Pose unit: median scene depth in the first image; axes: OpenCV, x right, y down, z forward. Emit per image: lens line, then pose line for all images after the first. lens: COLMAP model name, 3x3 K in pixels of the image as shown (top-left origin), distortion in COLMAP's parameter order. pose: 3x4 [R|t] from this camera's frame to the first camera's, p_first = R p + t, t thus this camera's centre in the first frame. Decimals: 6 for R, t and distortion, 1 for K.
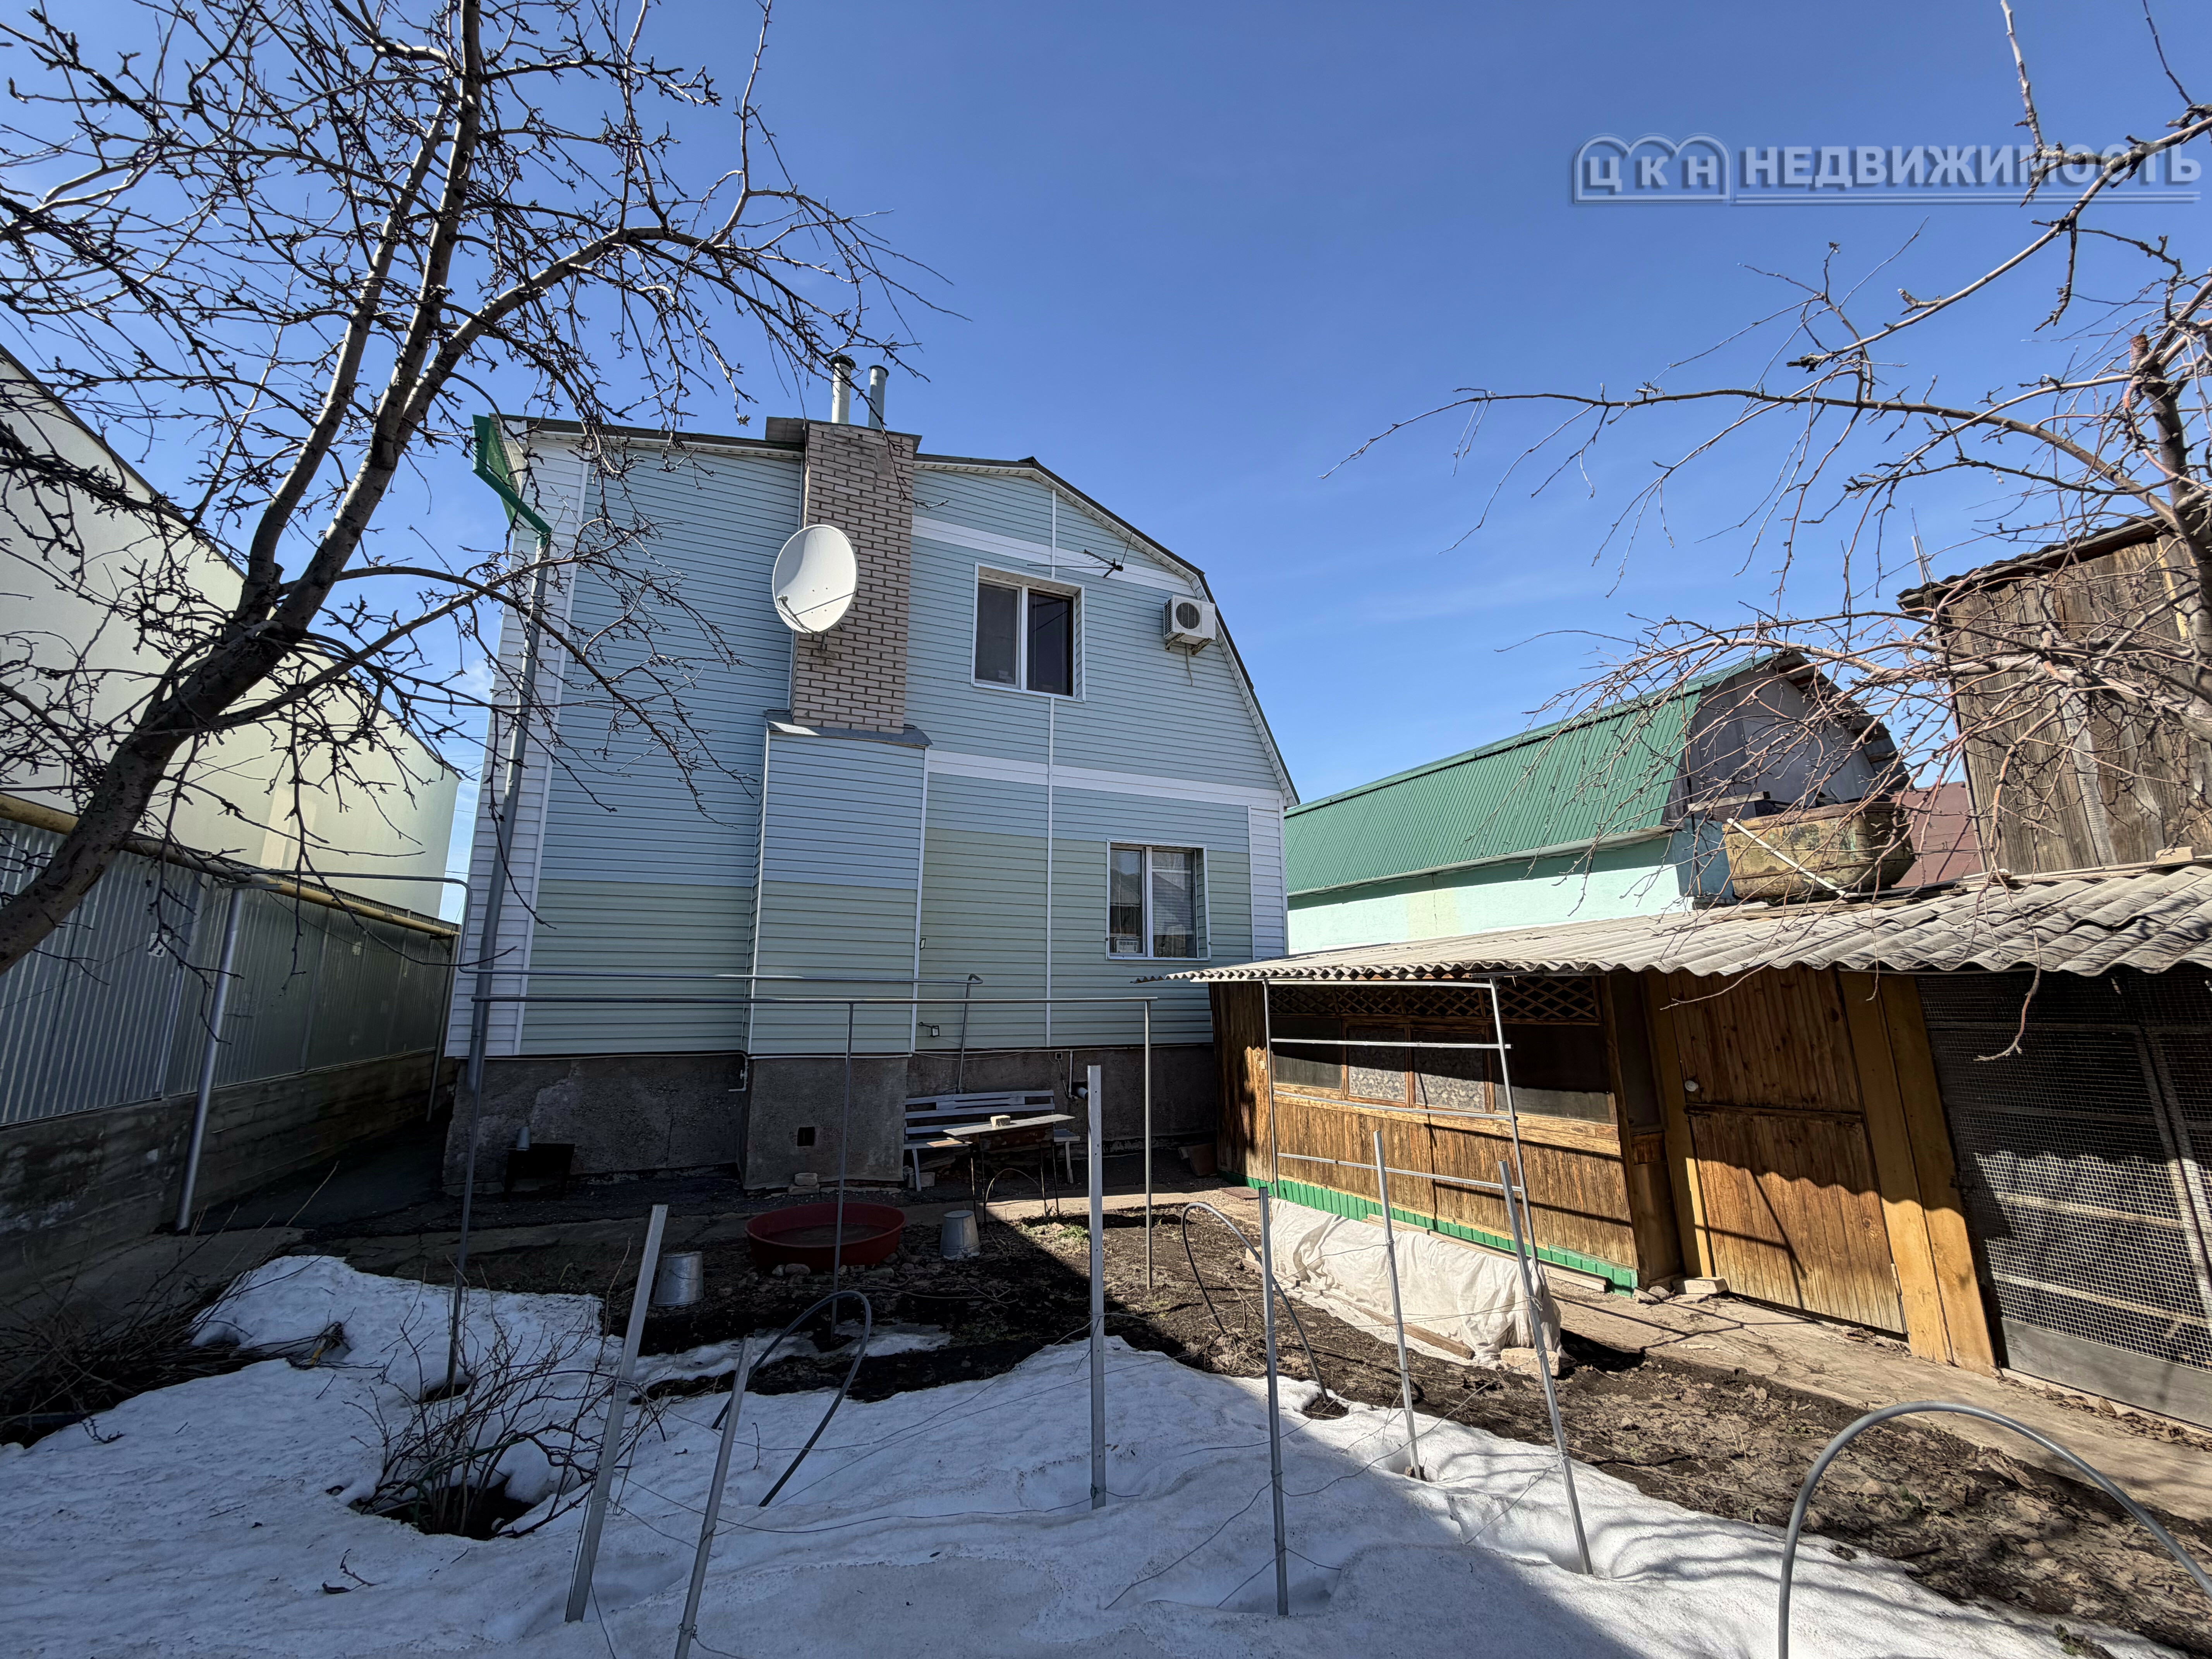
lens RADIAL K [[885.1, 0, 1105.4], [0, 885.1, 824.0], [0, 0, 1]] dist [0.000906, -0.000716]
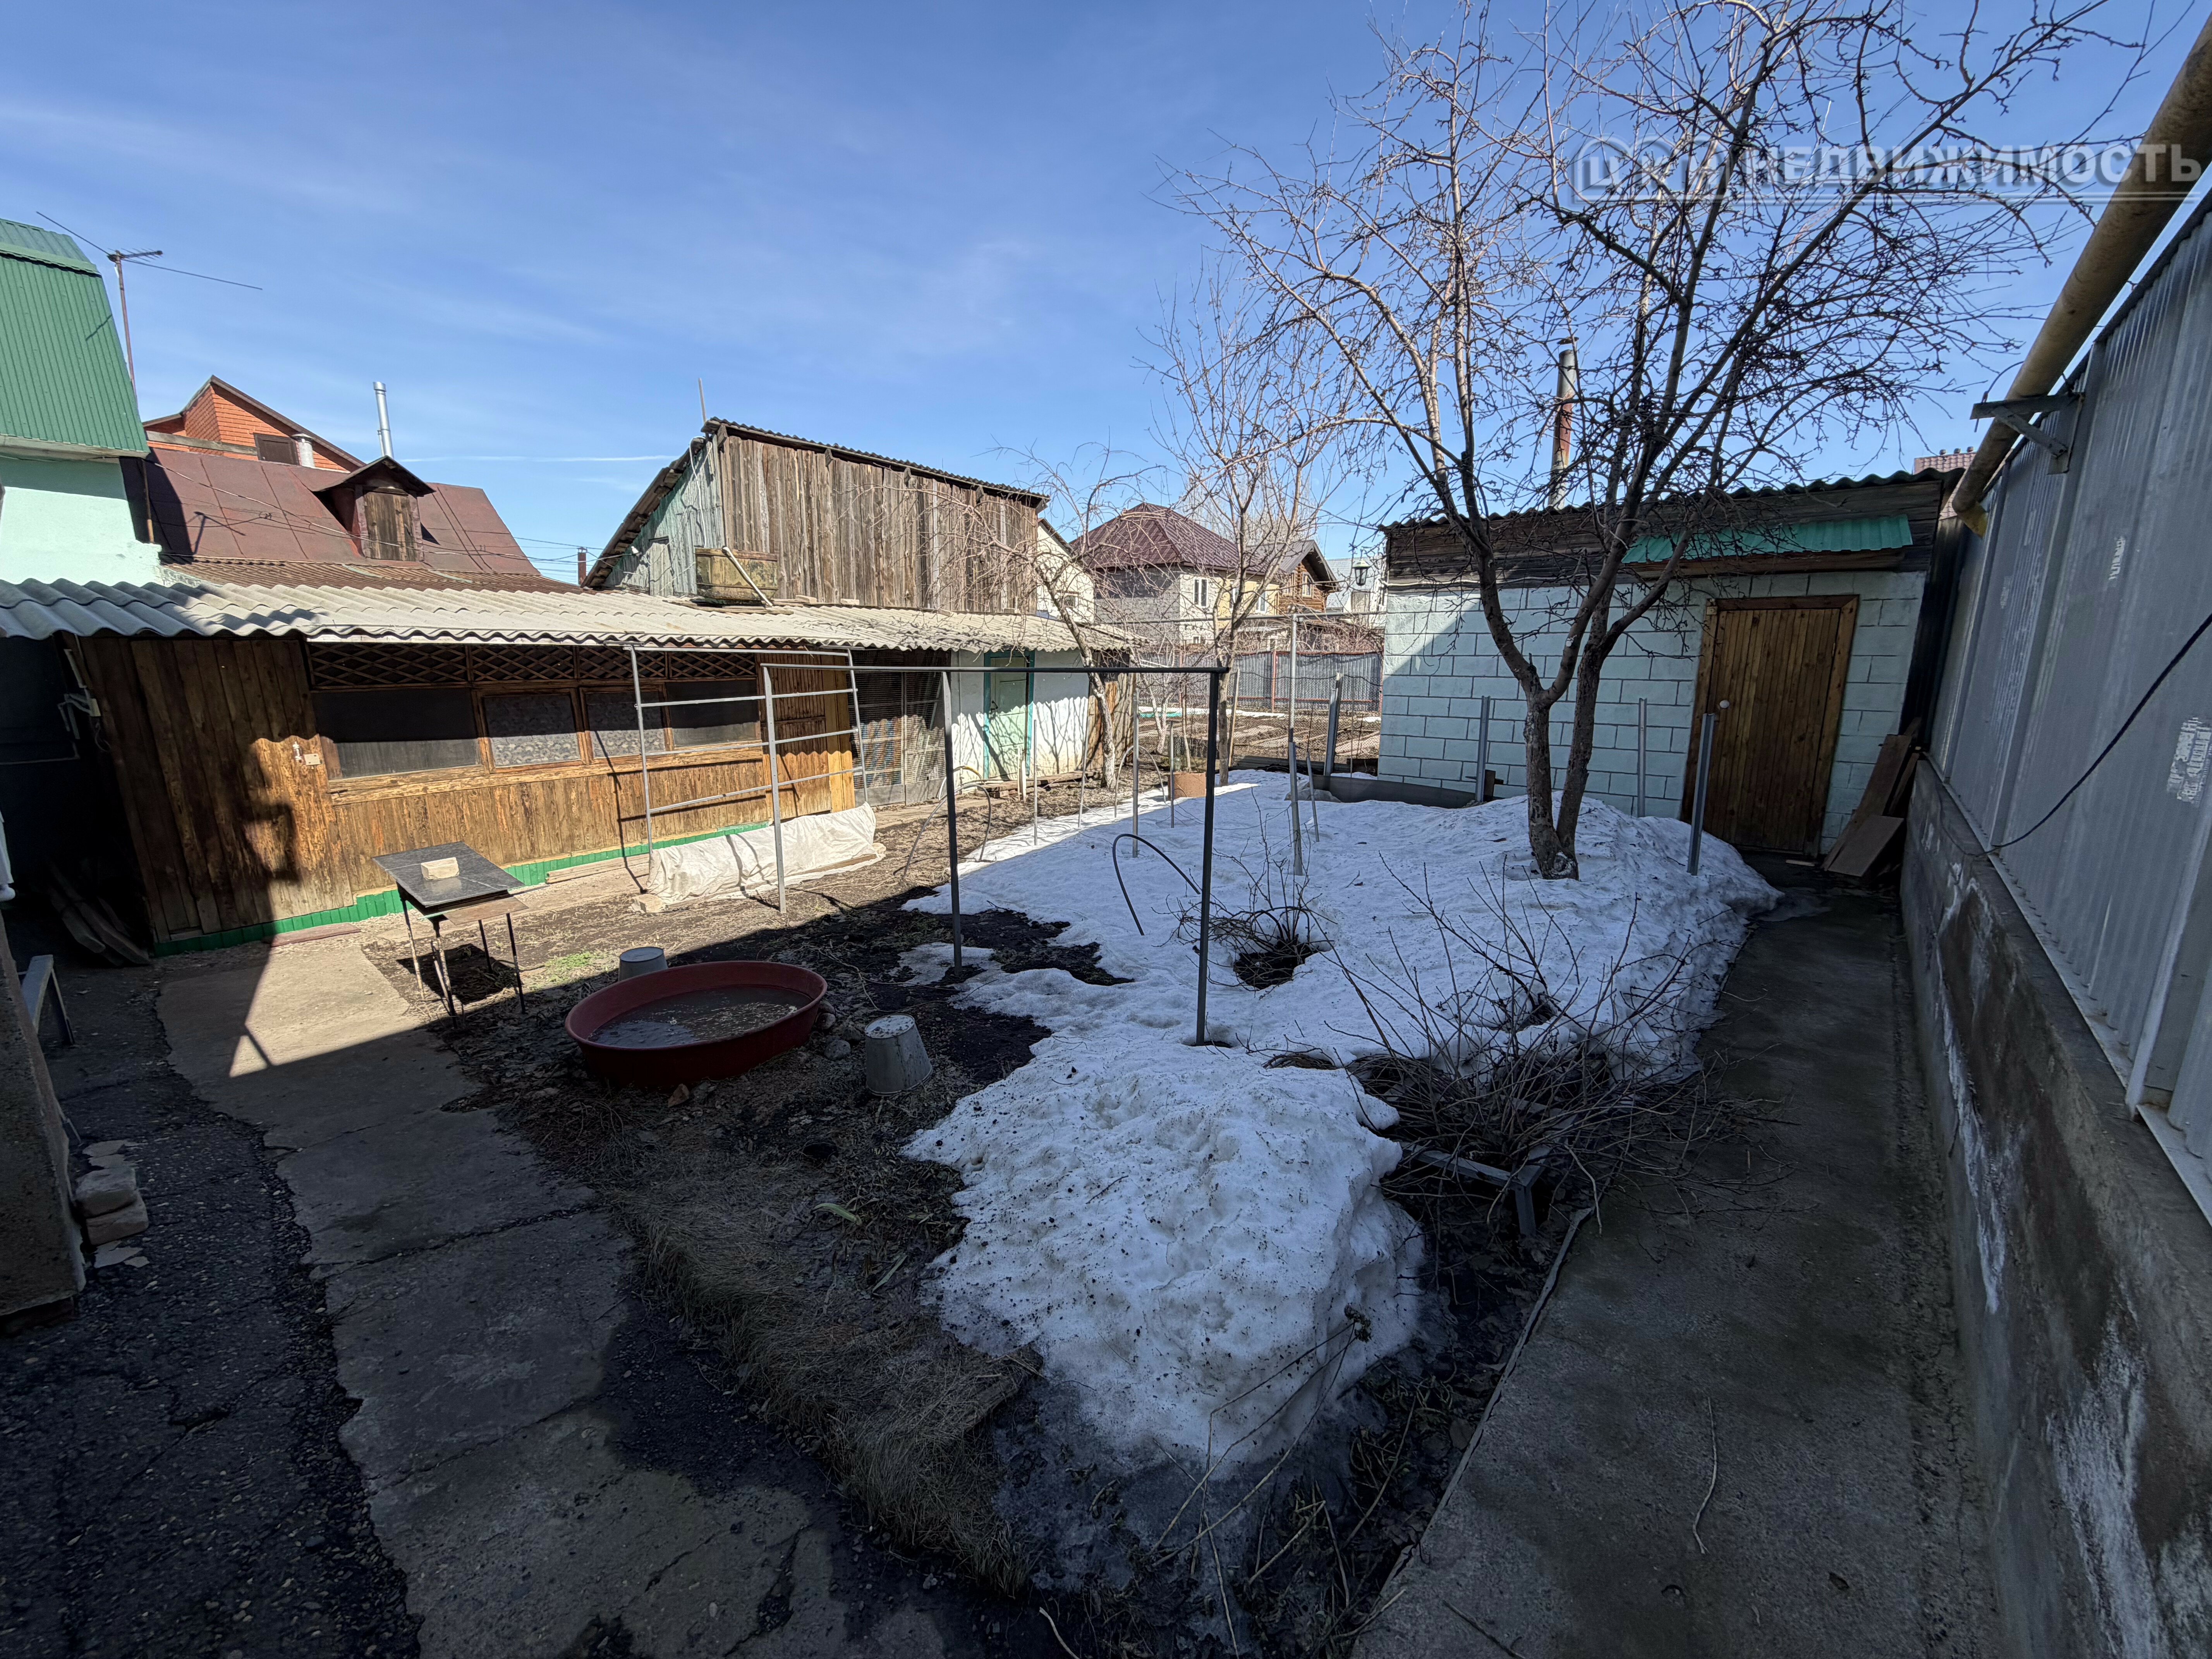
lens RADIAL K [[885.1, 0, 1105.5], [0, 885.1, 826.9], [0, 0, 1]] dist [0.000906, -0.000716]
pose [[-0.440464, -0.174104, 0.880727, -0.941423], [-0.172441, 0.979156, 0.107322, 0.174623], [-0.881054, -0.104602, -0.461305, 0.961199]]
